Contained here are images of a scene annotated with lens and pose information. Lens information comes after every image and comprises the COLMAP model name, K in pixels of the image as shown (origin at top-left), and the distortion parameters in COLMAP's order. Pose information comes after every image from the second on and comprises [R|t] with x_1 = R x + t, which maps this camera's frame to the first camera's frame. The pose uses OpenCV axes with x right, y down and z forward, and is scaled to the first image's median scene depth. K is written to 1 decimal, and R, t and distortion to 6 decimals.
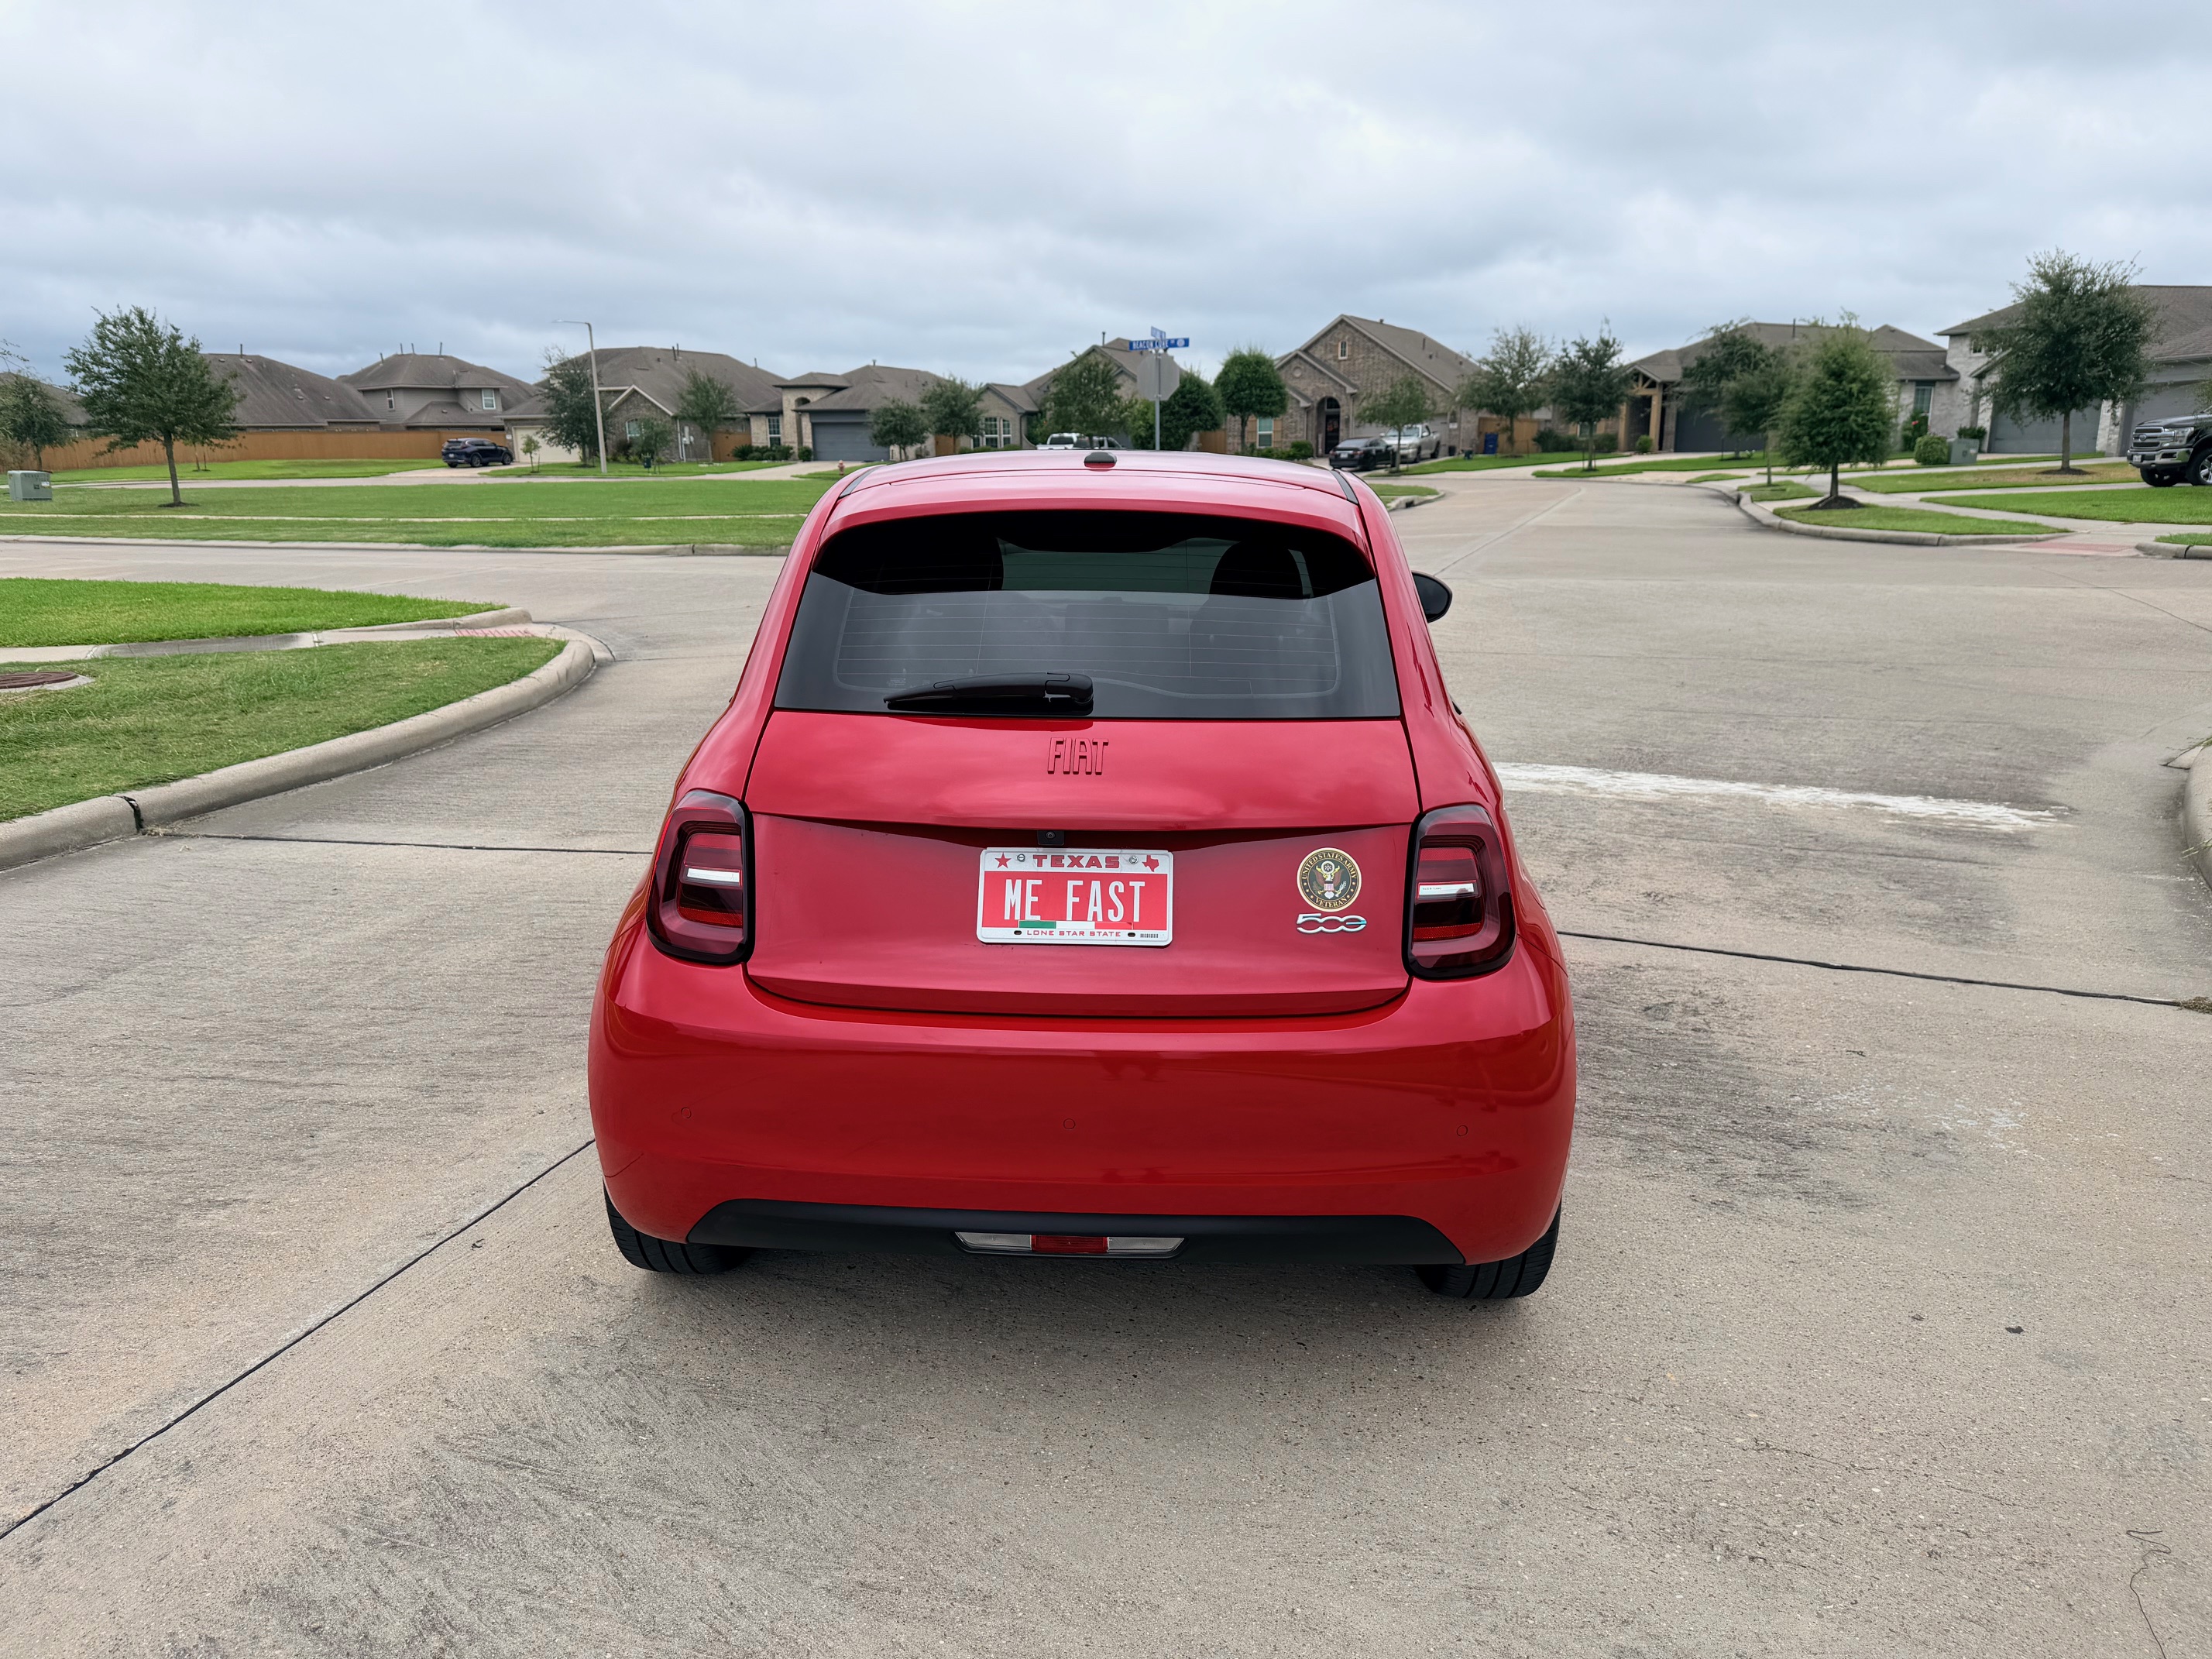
lens RADIAL K [[1553.2, 0, 1106.0], [0, 1553.2, 829.5], [0, 0, 1]] dist [0.076487, -0.104495]
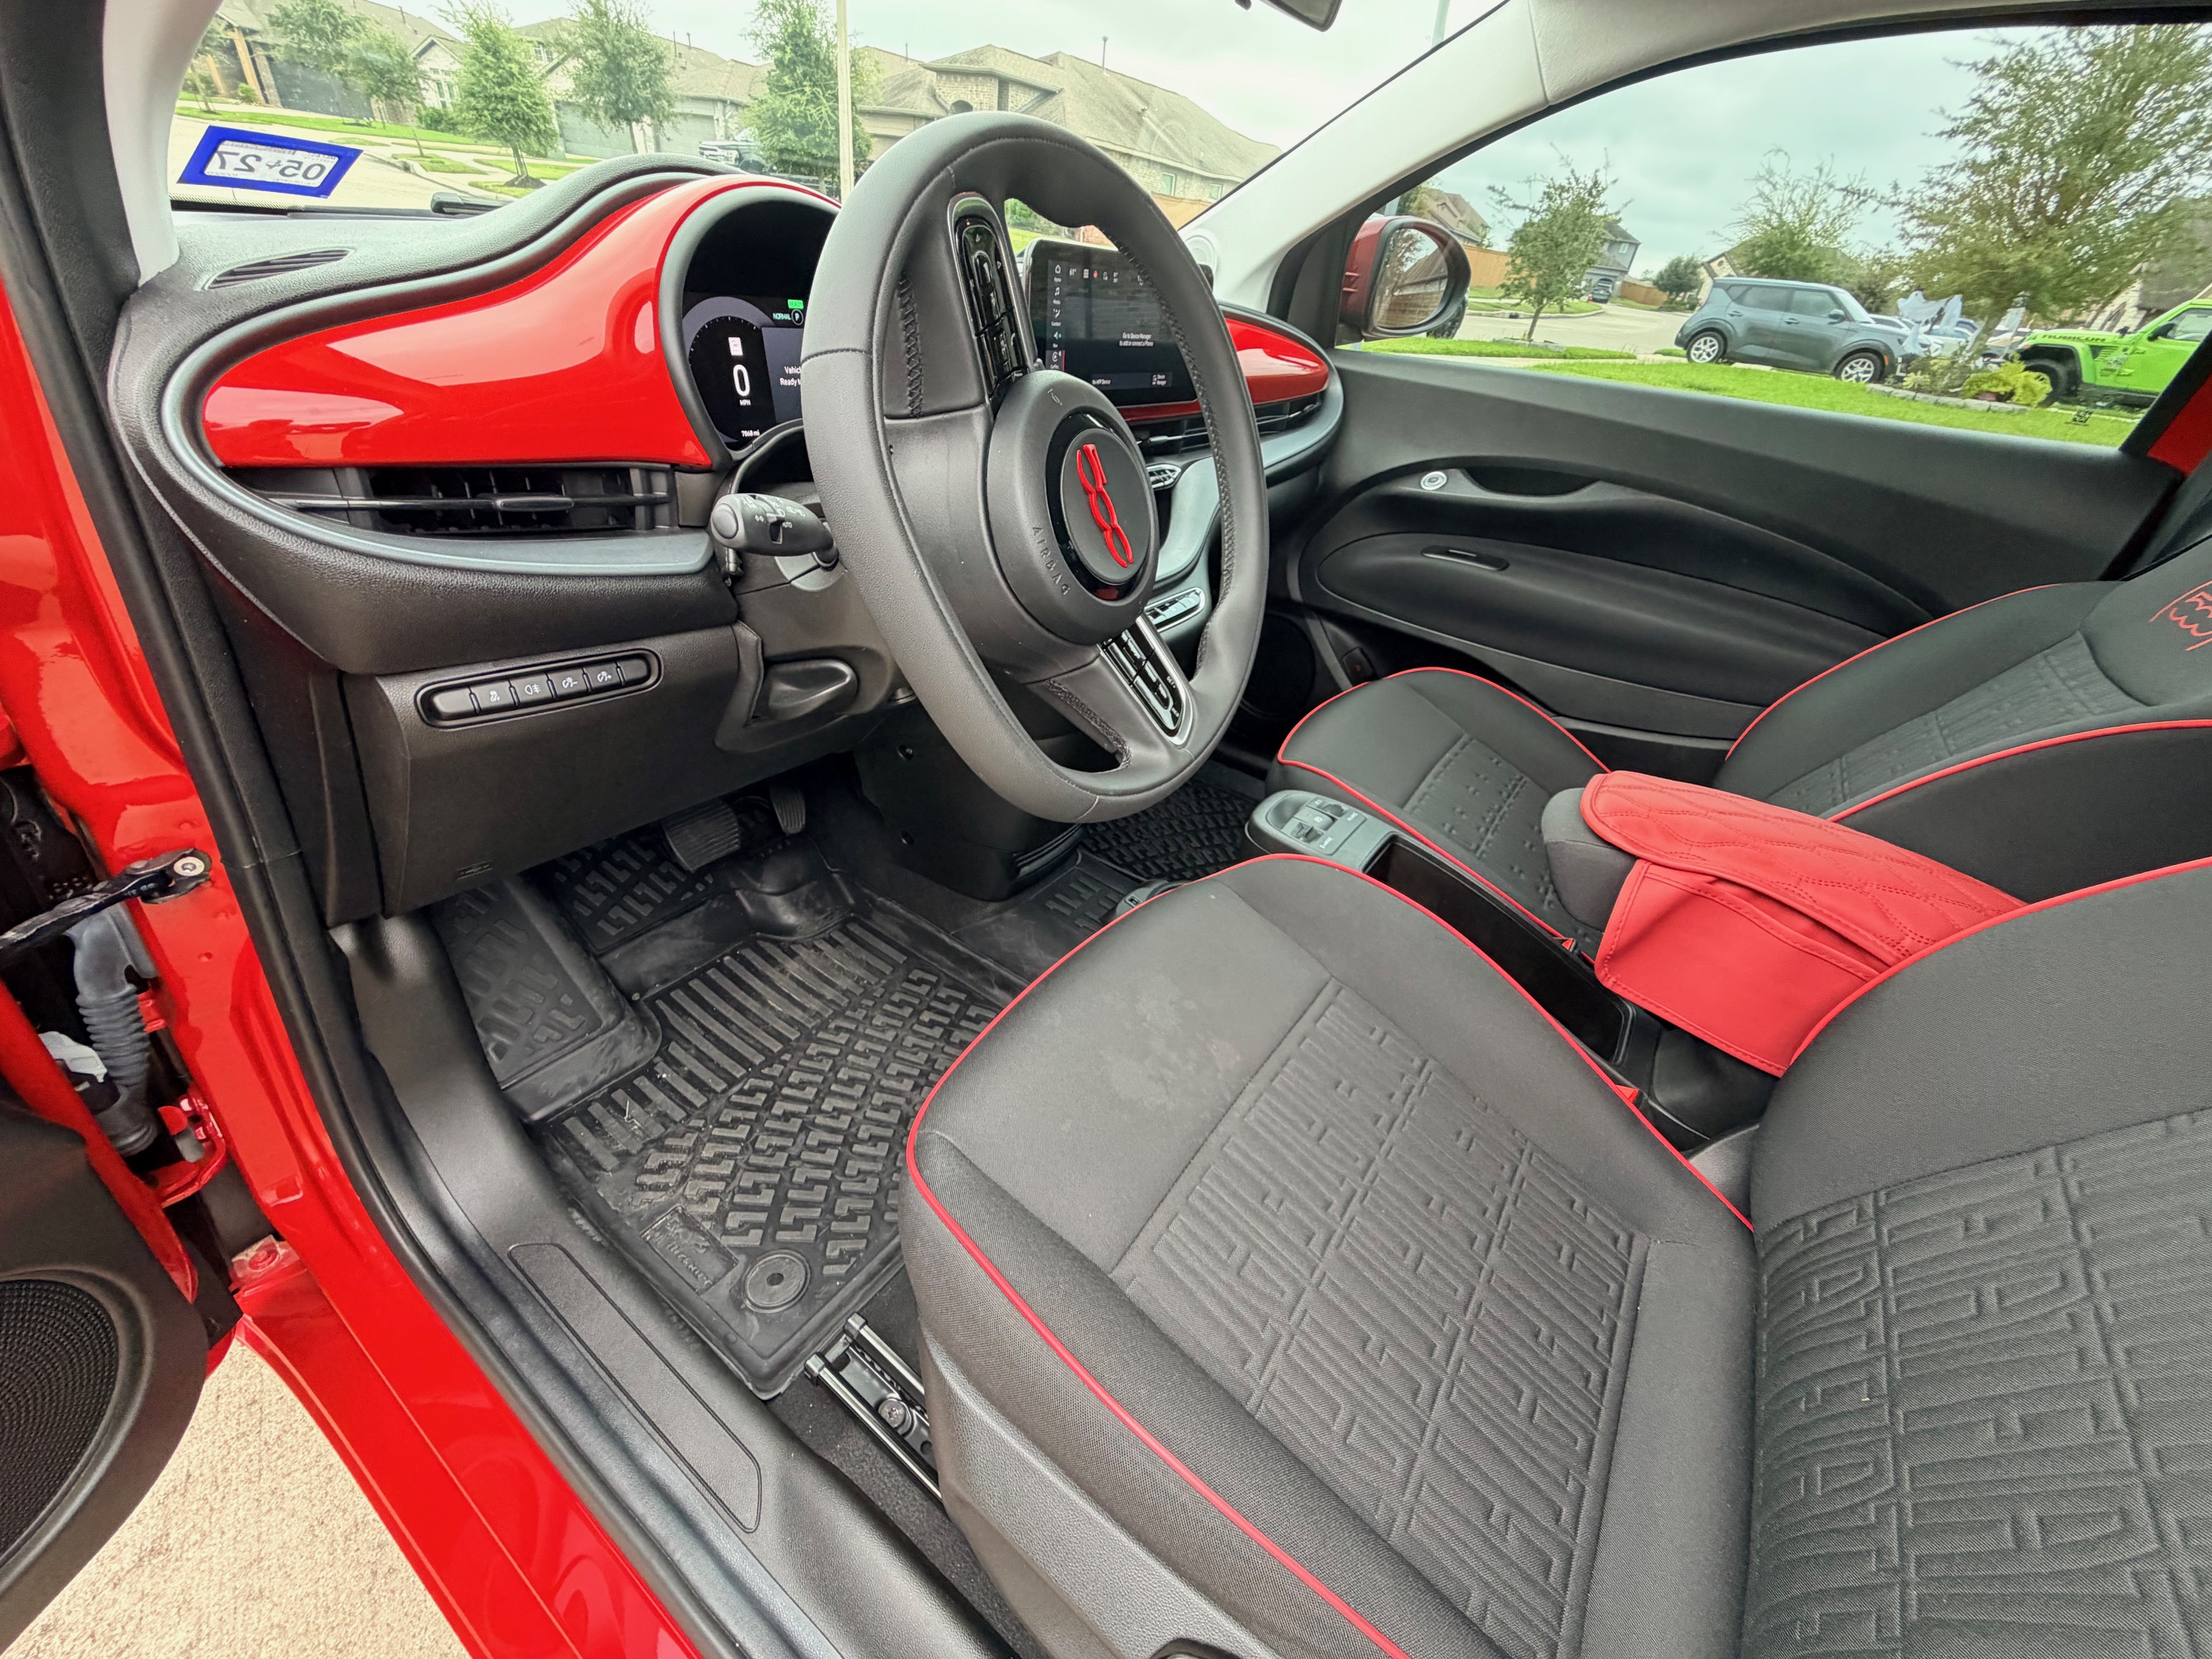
lens RADIAL K [[882.2, 0, 1099.1], [0, 882.2, 828.7], [0, 0, 1]] dist [0.002067, -0.000429]
pose [[0.541249, -0.409815, 0.734235, -0.018908], [0.075630, 0.893380, 0.442890, -0.013532], [-0.837454, -0.184184, 0.514536, 0.099314]]
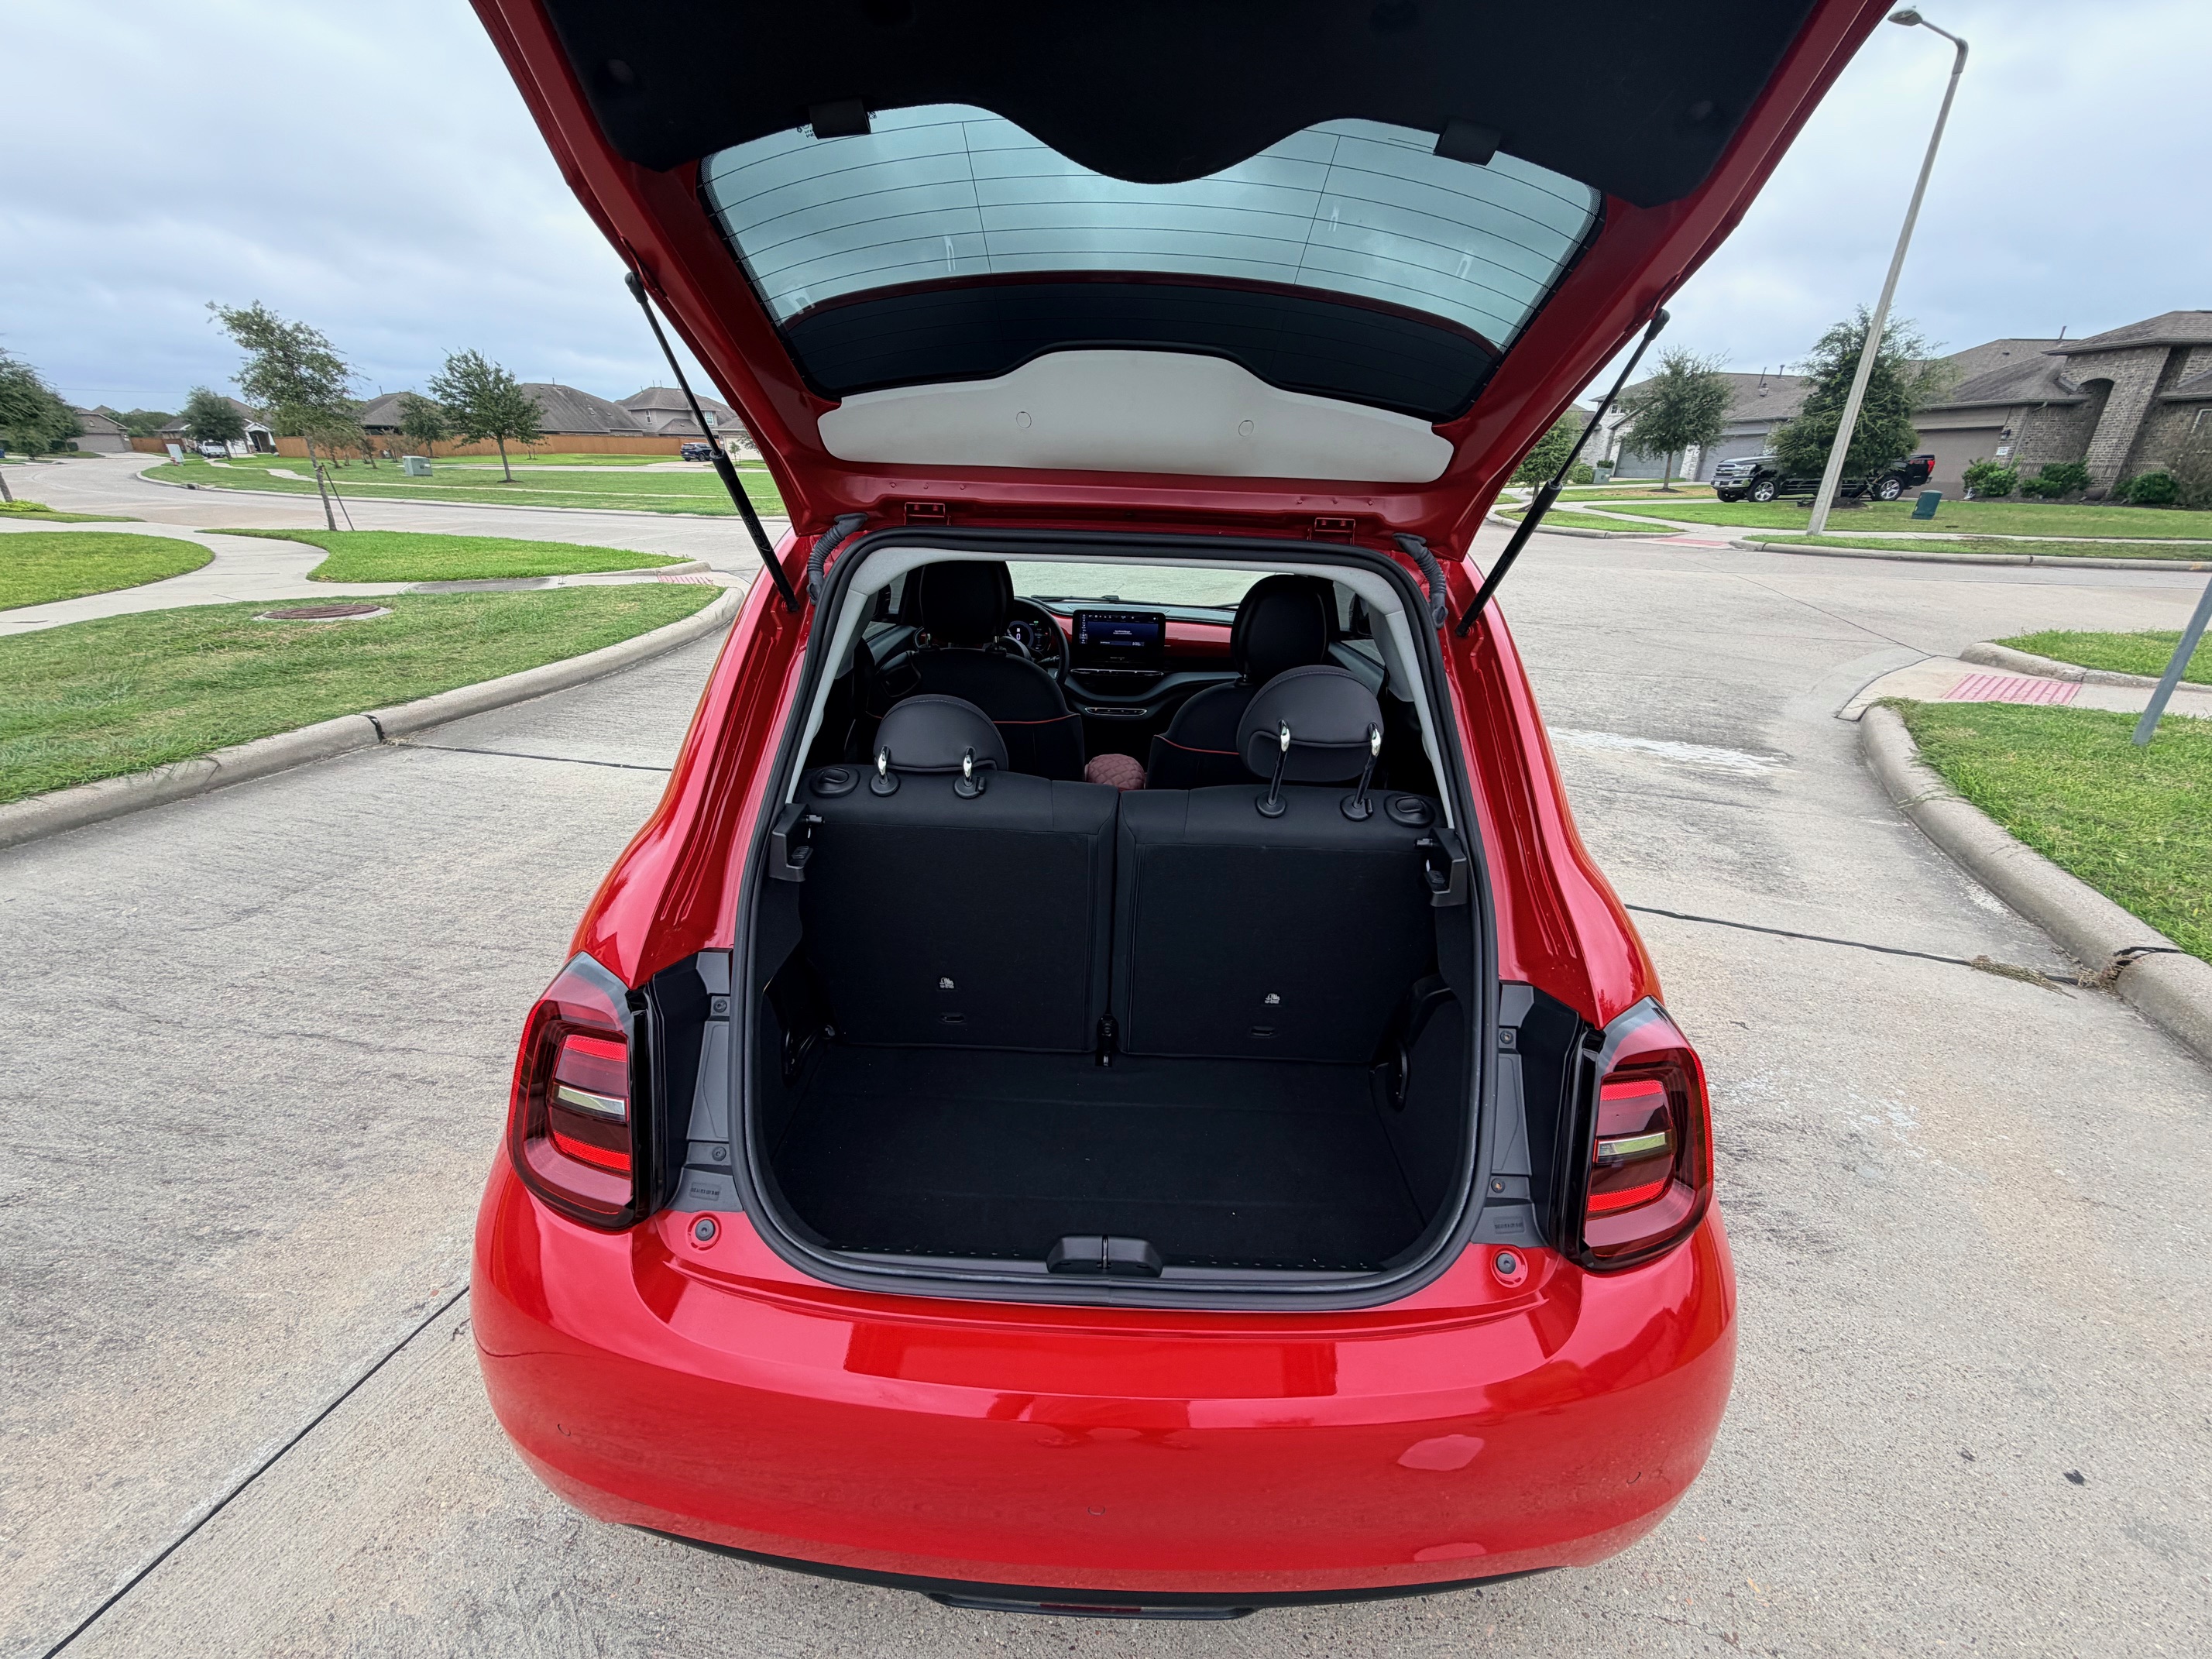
lens RADIAL K [[882.2, 0, 1099.1], [0, 882.2, 828.7], [0, 0, 1]] dist [0.002067, -0.000429]
pose [[0.999564, 0.016973, 0.024158, -0.002235], [-0.020566, 0.987346, 0.157239, -0.010156], [-0.021184, -0.157668, 0.987265, 0.039589]]
